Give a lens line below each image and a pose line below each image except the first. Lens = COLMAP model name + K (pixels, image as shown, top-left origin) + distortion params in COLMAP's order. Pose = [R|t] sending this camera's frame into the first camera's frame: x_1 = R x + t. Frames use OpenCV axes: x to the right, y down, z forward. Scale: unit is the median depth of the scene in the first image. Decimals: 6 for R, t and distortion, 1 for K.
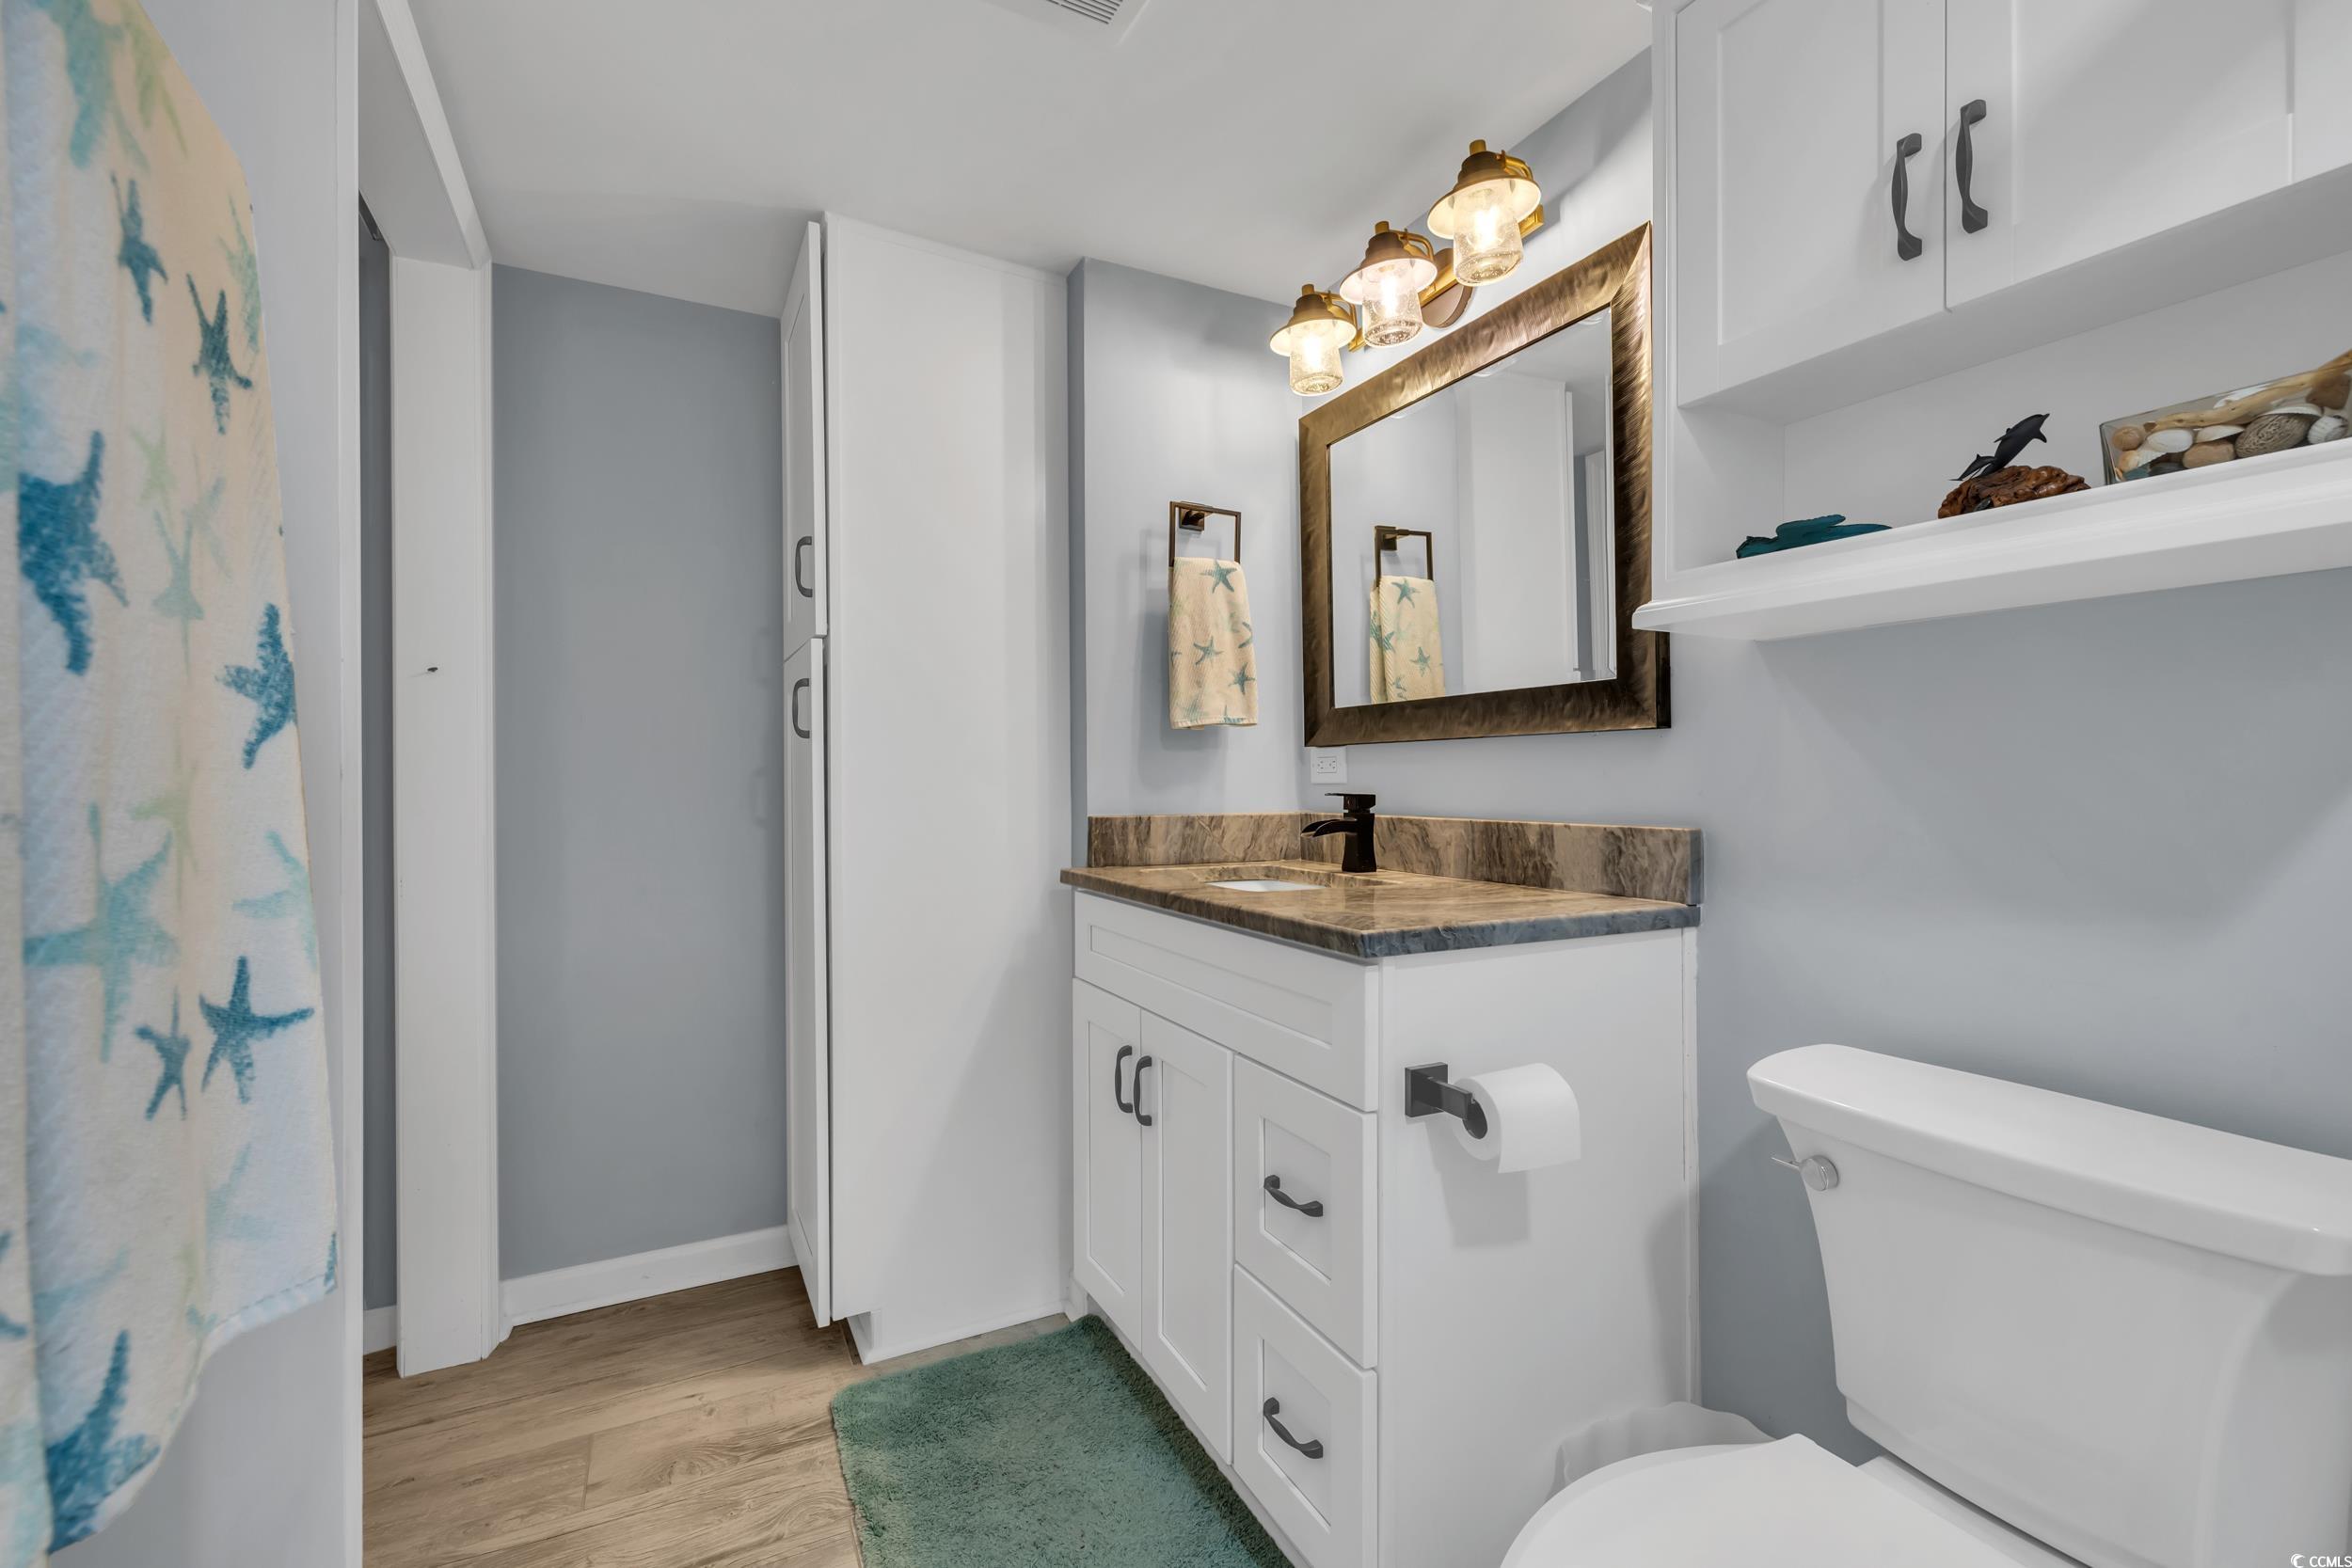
lens RADIAL K [[1054.4, 0, 1177.6], [0, 1054.4, 782.8], [0, 0, 1]] dist [0.000471, 0.000034]
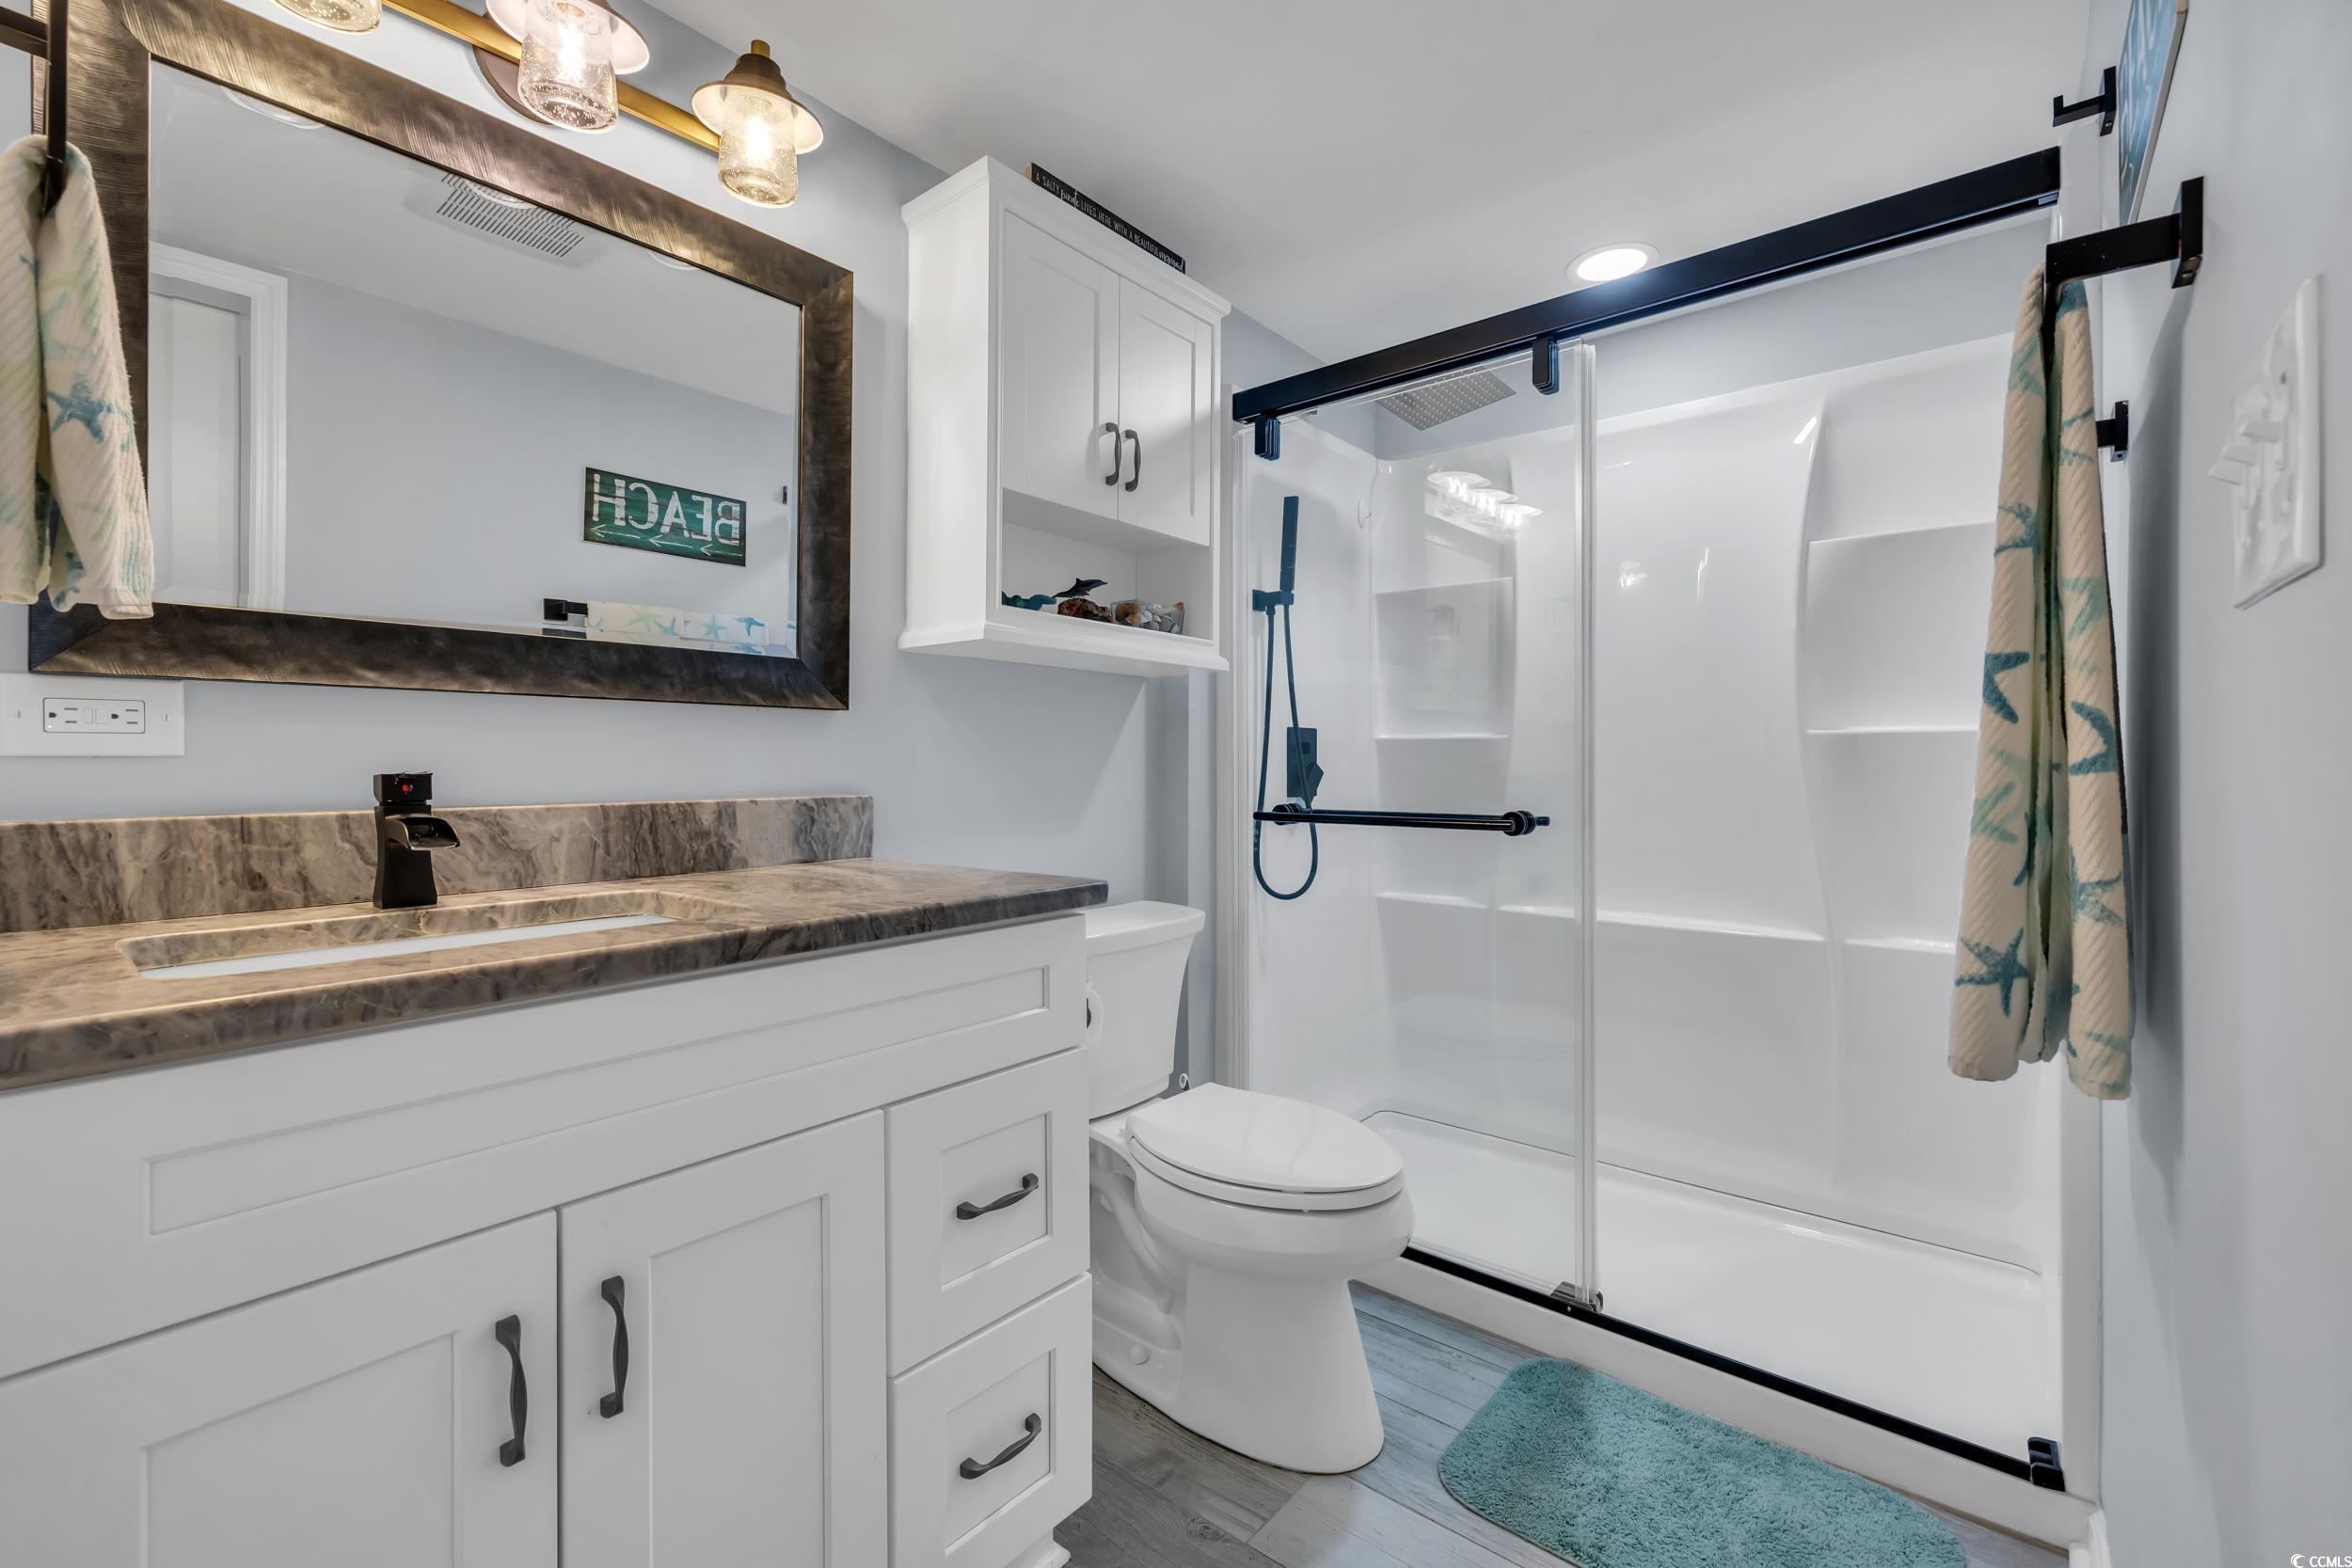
lens RADIAL K [[990.9, 0, 1186.8], [0, 990.9, 774.1], [0, 0, 1]] dist [0.000659, 0.000058]
pose [[-0.424529, -0.001254, 0.905414, -0.614169], [0.008978, 0.999944, 0.005595, 0.014008], [-0.905370, 0.010504, -0.424494, 1.003414]]
